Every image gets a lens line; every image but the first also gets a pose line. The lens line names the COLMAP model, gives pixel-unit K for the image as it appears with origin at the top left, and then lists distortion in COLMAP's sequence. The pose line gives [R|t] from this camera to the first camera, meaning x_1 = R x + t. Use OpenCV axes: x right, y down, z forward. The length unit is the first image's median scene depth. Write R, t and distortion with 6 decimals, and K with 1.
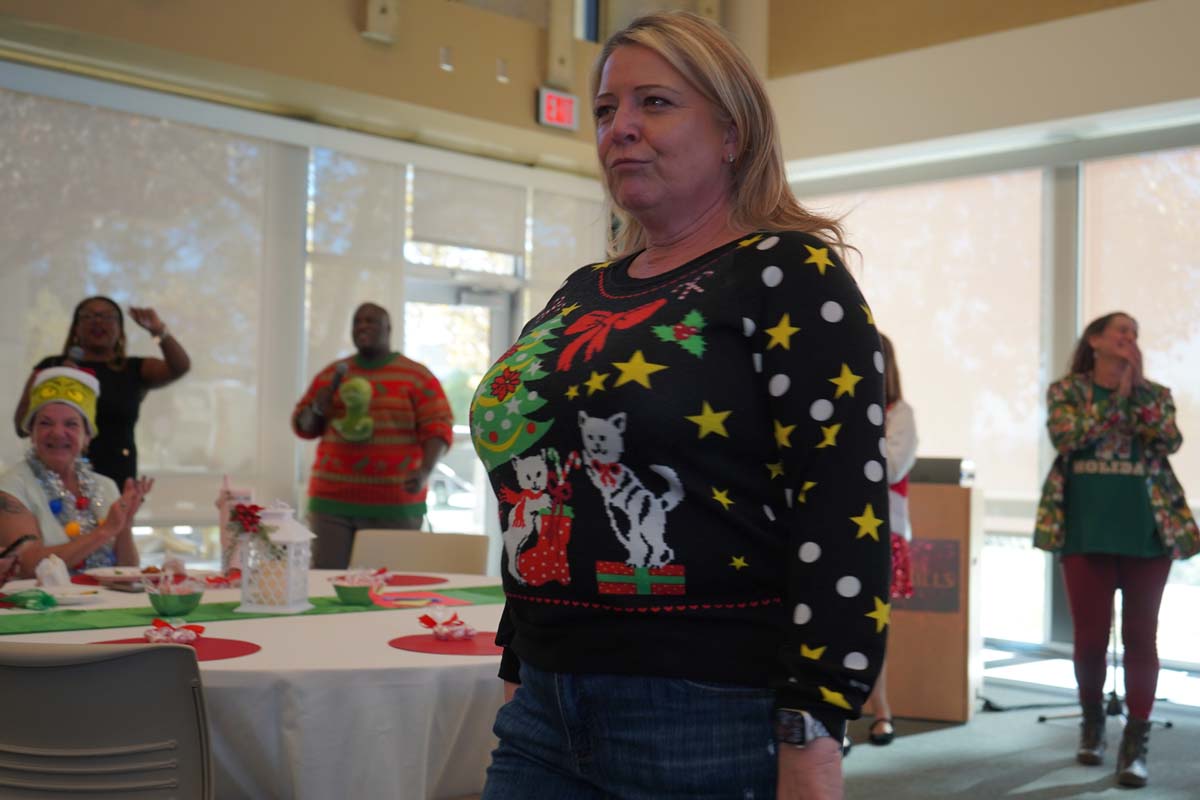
lens RADIAL K [[1440.1, 0, 600.0], [0, 1440.1, 400.0], [0, 0, 1]] dist [0.009537, -0.032856]
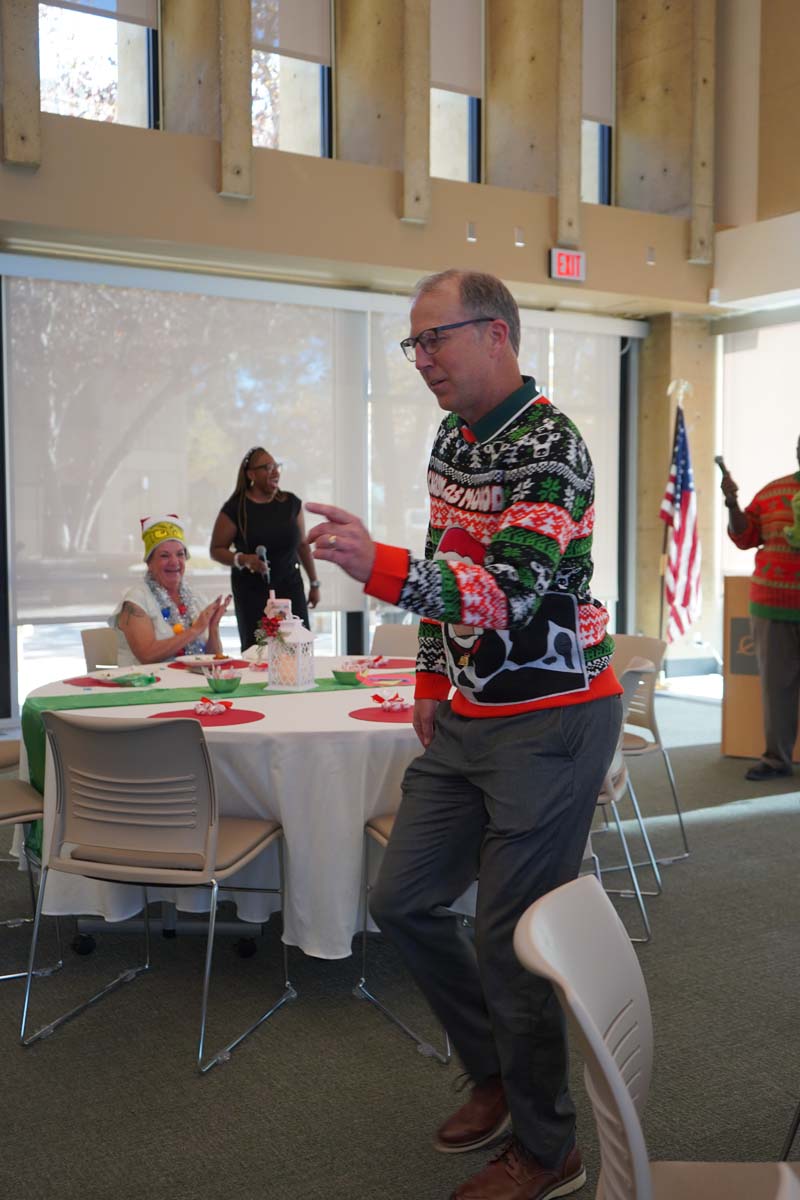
lens RADIAL K [[1246.6, 0, 400.0], [0, 1246.6, 600.0], [0, 0, 1]] dist [-0.015497, -0.014842]
pose [[0.976689, -0.013189, -0.214255, 0.150071], [0.032614, 0.995641, 0.087381, -0.049509], [0.212168, -0.092332, 0.972861, -0.197036]]
